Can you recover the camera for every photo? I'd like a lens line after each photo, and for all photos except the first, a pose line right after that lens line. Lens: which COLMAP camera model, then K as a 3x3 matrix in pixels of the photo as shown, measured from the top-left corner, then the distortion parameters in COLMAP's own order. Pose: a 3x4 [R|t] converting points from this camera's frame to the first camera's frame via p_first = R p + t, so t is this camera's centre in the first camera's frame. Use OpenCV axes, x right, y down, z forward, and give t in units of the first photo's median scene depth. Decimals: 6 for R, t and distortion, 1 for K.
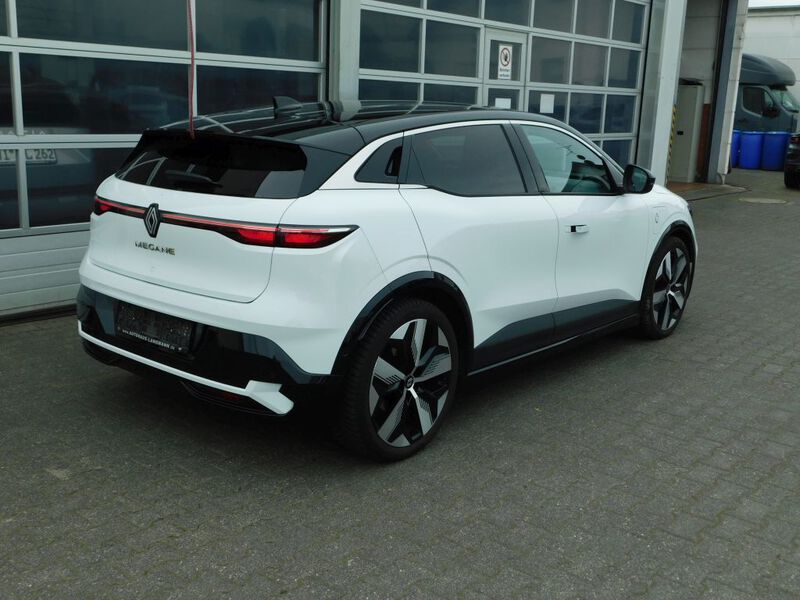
lens RADIAL K [[832.6, 0, 399.2], [0, 832.6, 302.0], [0, 0, 1]] dist [0.007949, 0.000000]
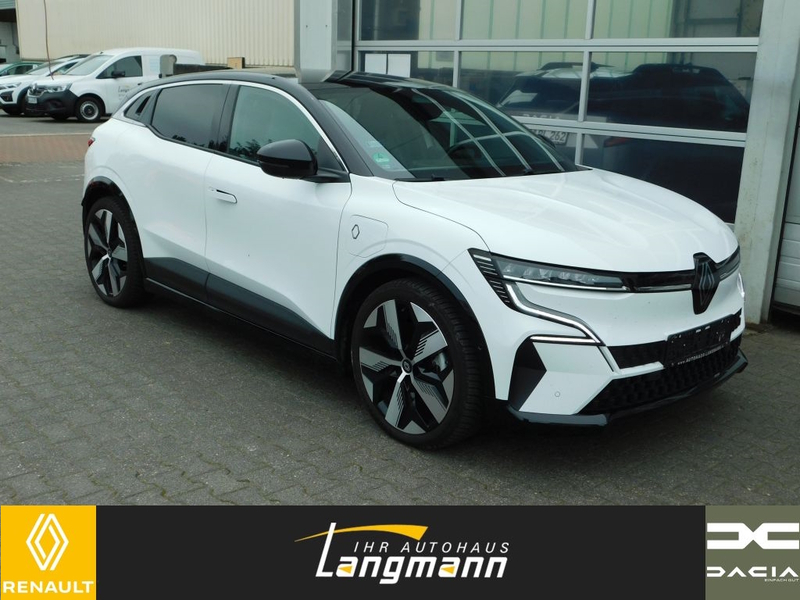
lens RADIAL K [[832.6, 0, 398.8], [0, 832.6, 301.2], [0, 0, 1]] dist [0.007949, 0.000000]
pose [[-0.108028, 0.220005, -0.969499, 1.342064], [-0.269505, 0.932207, 0.241572, -0.304799], [0.956921, 0.287381, -0.041412, 1.497912]]
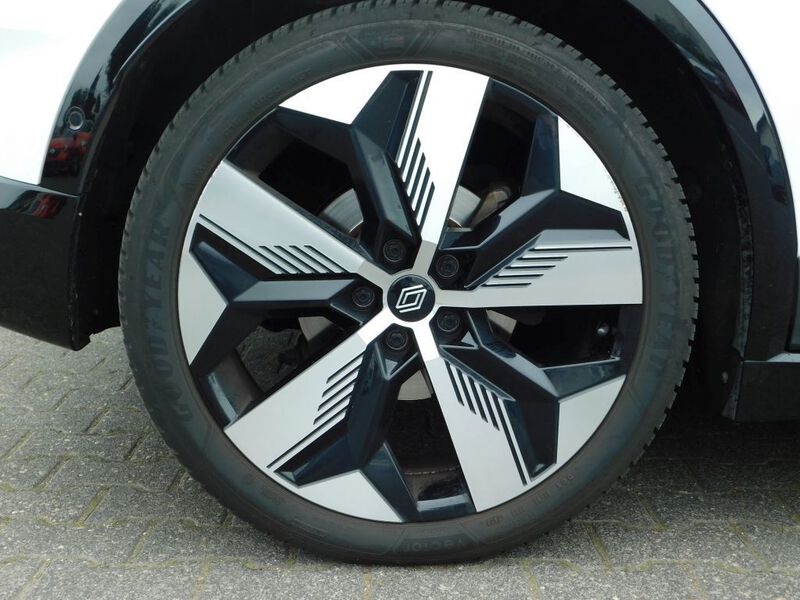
lens RADIAL K [[1055.1, 0, 400.4], [0, 1055.1, 298.4], [0, 0, 1]] dist [0.009828, 0.000000]
pose [[0.660754, 0.111471, -0.742279, 0.261468], [-0.159041, 0.987249, 0.006685, 0.089585], [0.733560, 0.113636, 0.670058, 0.718580]]
